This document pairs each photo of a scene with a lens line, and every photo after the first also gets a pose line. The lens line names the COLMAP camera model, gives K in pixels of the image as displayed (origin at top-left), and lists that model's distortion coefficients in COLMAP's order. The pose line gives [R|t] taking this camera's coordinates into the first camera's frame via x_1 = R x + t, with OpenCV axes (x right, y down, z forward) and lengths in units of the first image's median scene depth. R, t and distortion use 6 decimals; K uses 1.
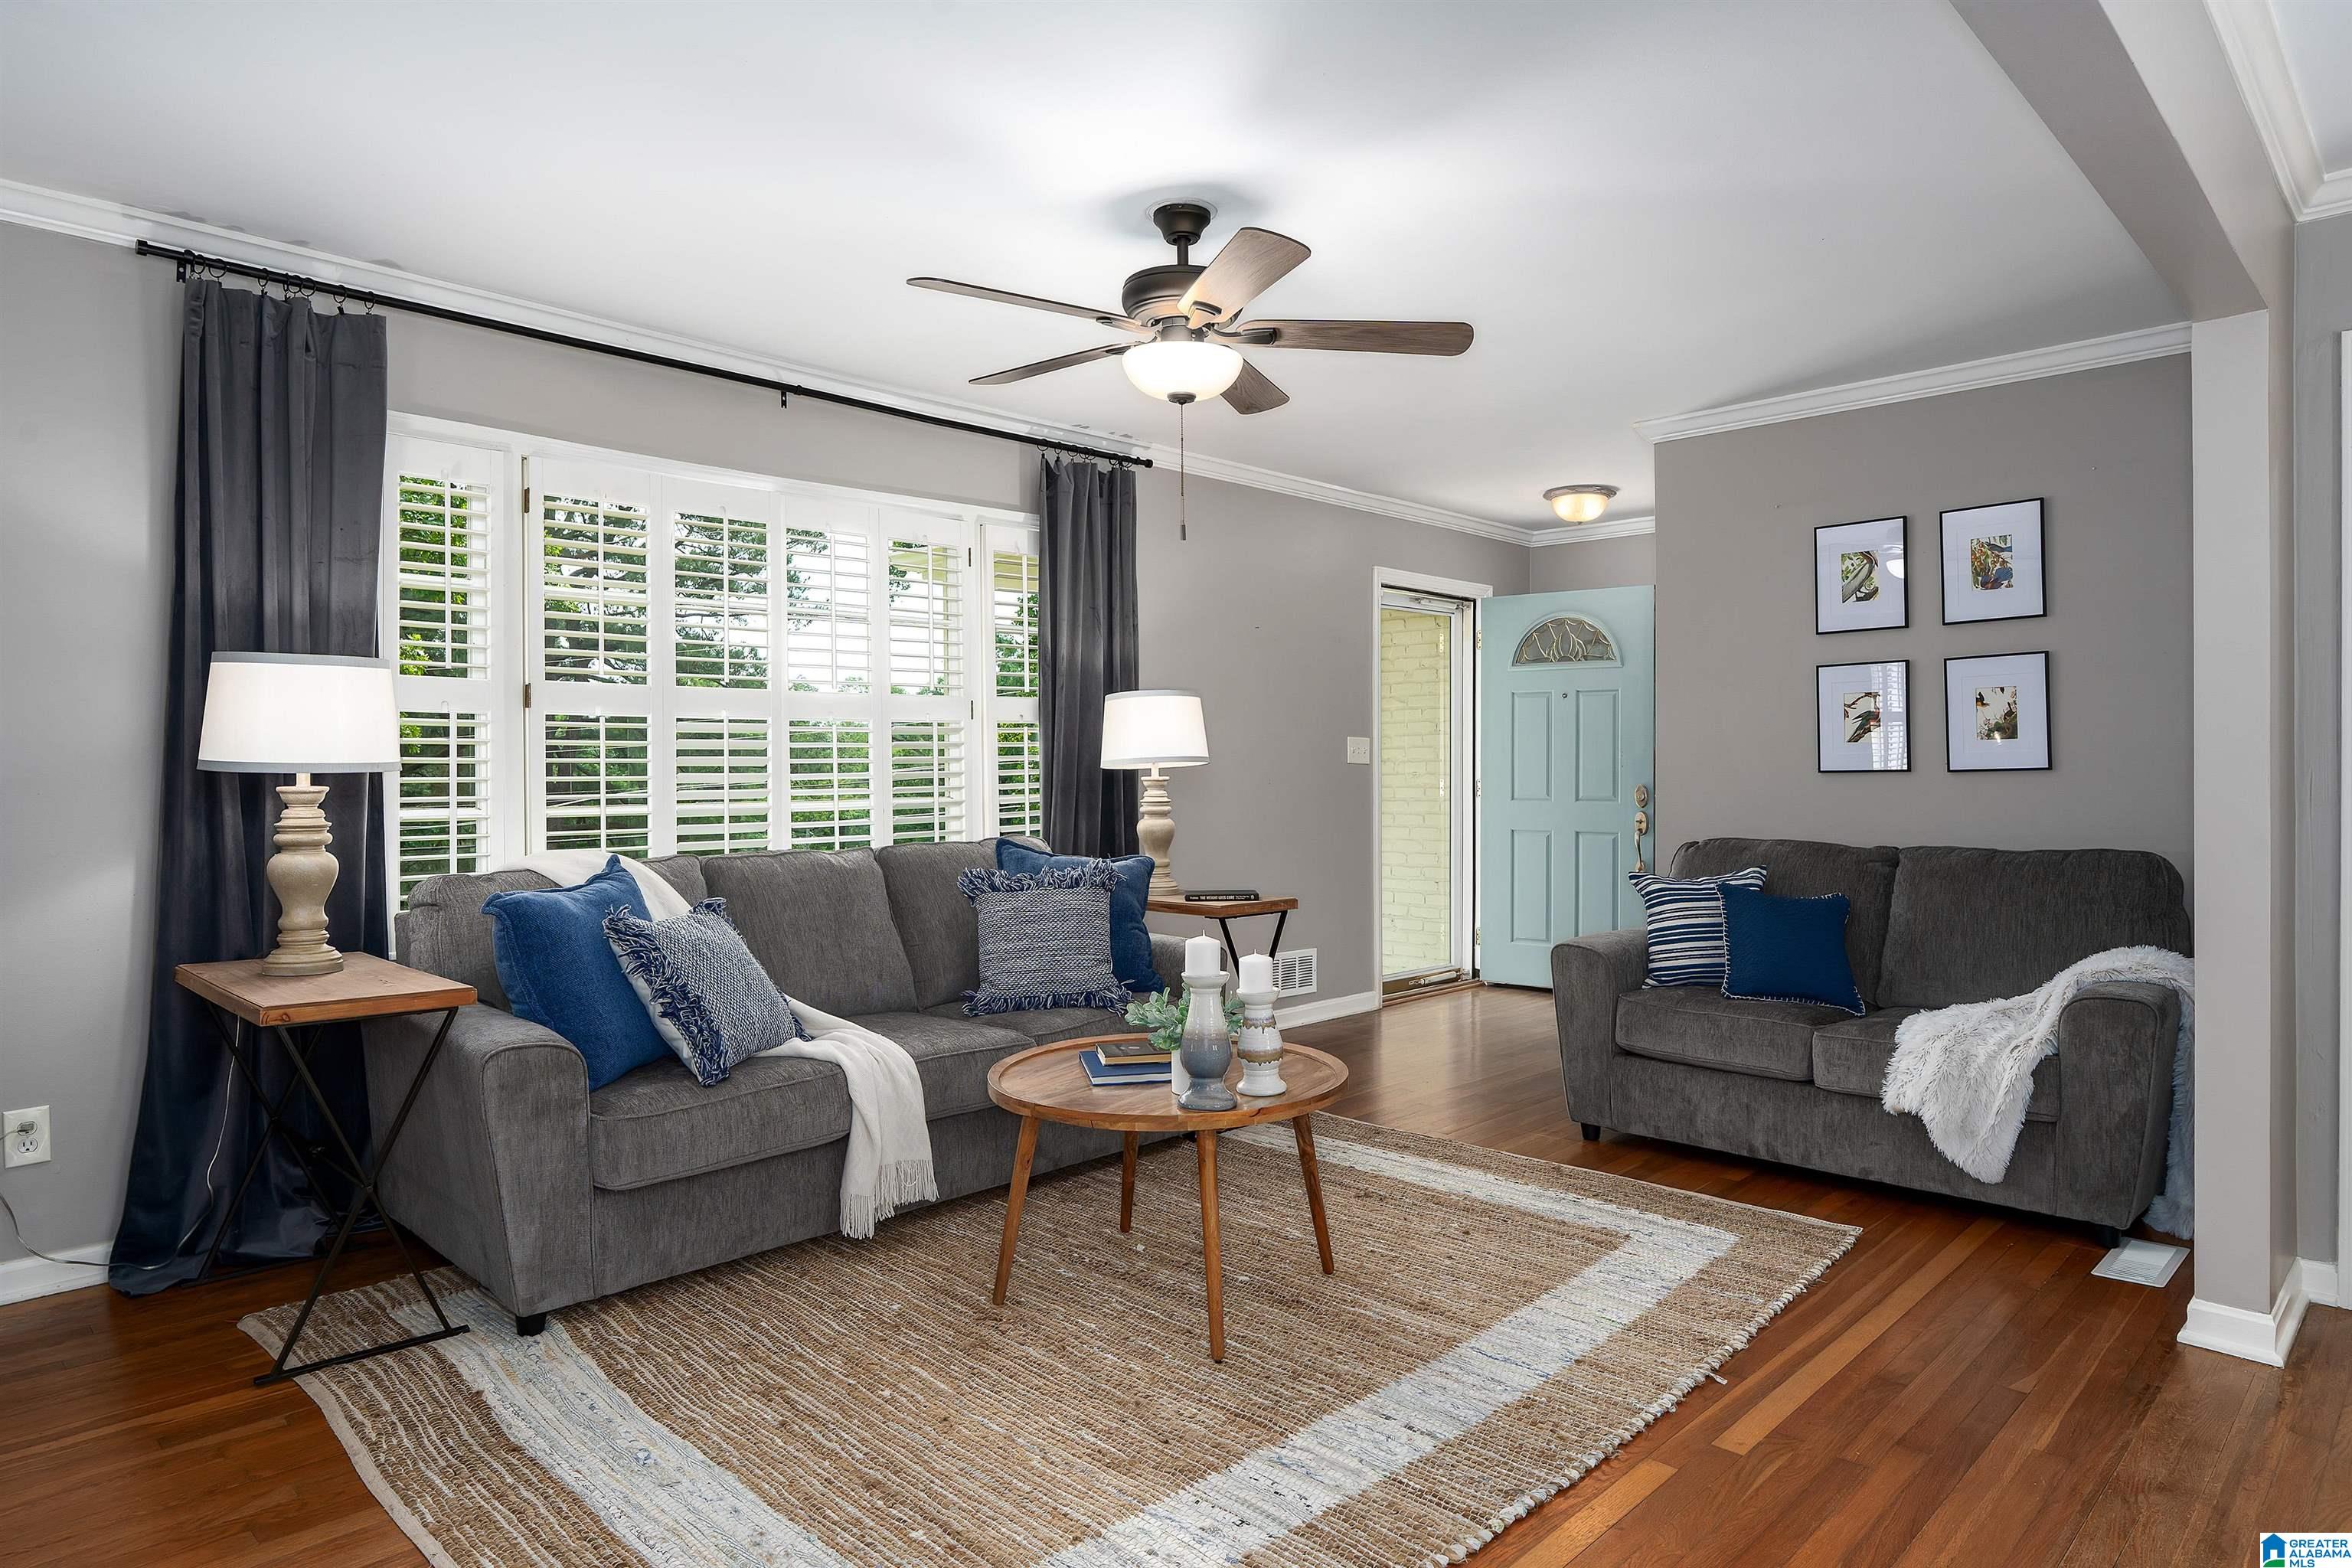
lens RADIAL K [[1396.5, 0, 1170.2], [0, 1396.5, 780.5], [0, 0, 1]] dist [0.000408, -0.001156]
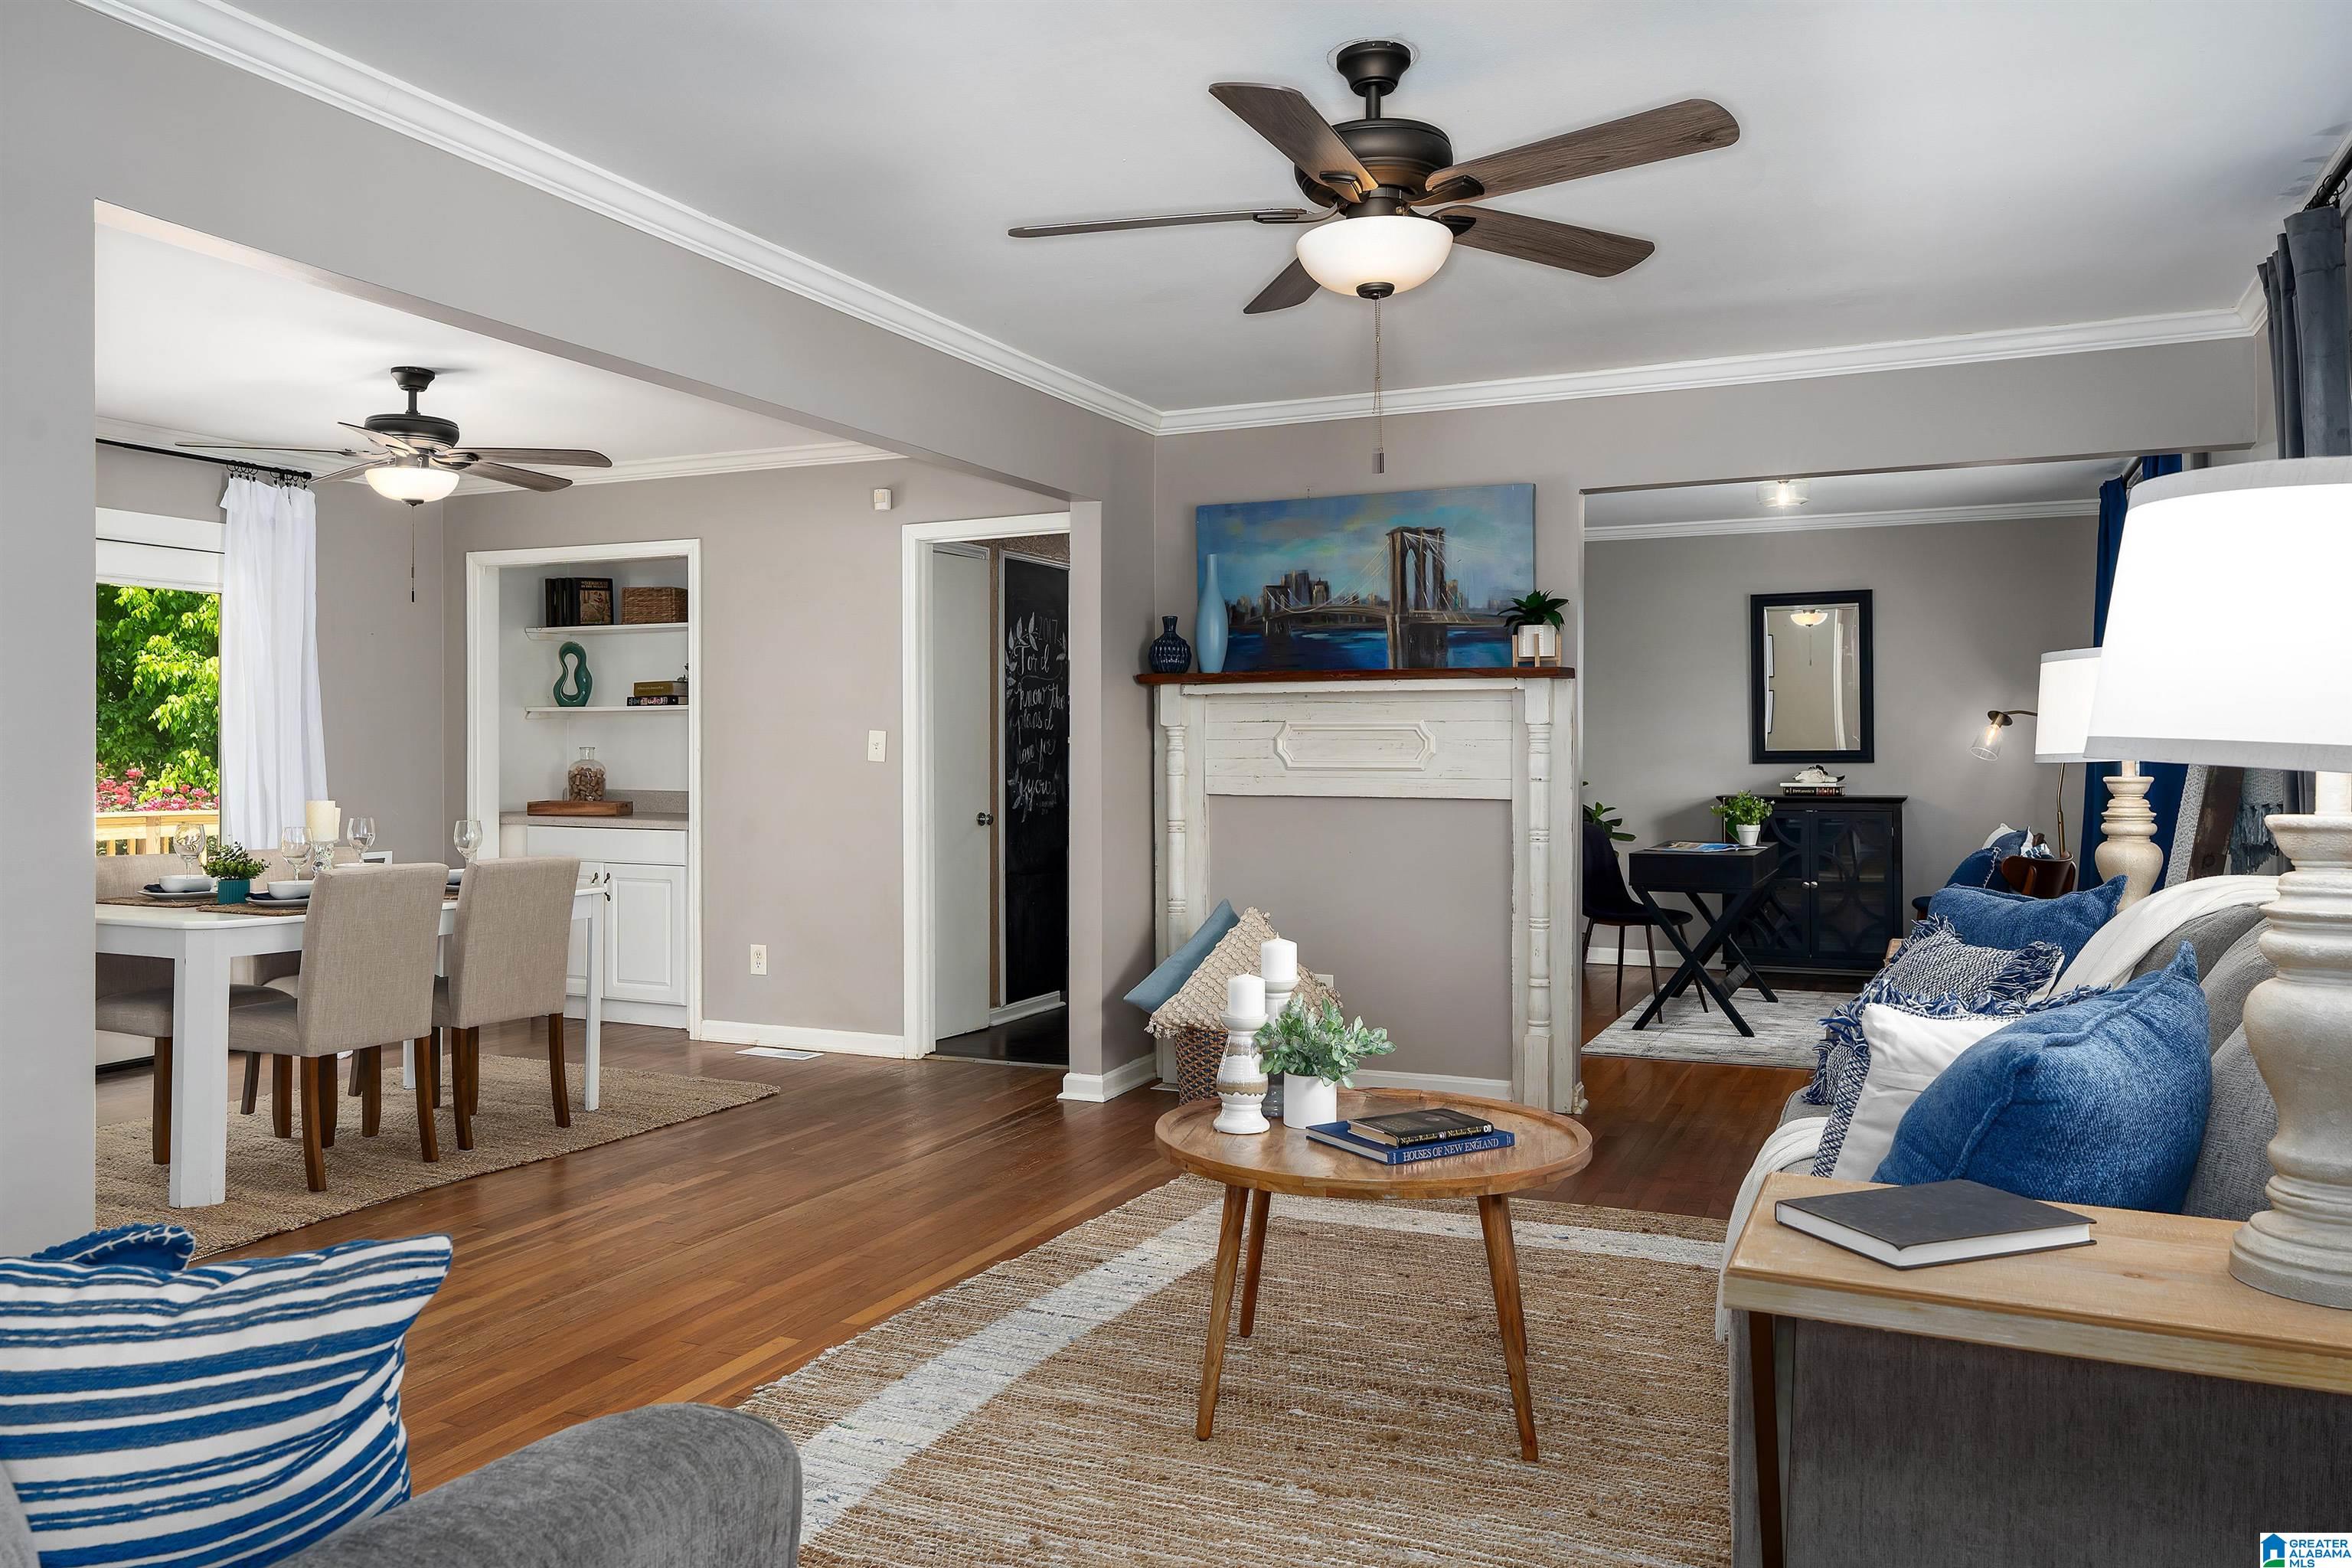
lens RADIAL K [[1716.8, 0, 1173.4], [0, 1716.8, 774.2], [0, 0, 1]] dist [-0.000060, -0.000234]
pose [[-0.939763, 0.008902, -0.341711, 0.482259], [0.005573, 0.999927, 0.010721, -0.015727], [0.341781, 0.008171, -0.939744, 2.033959]]
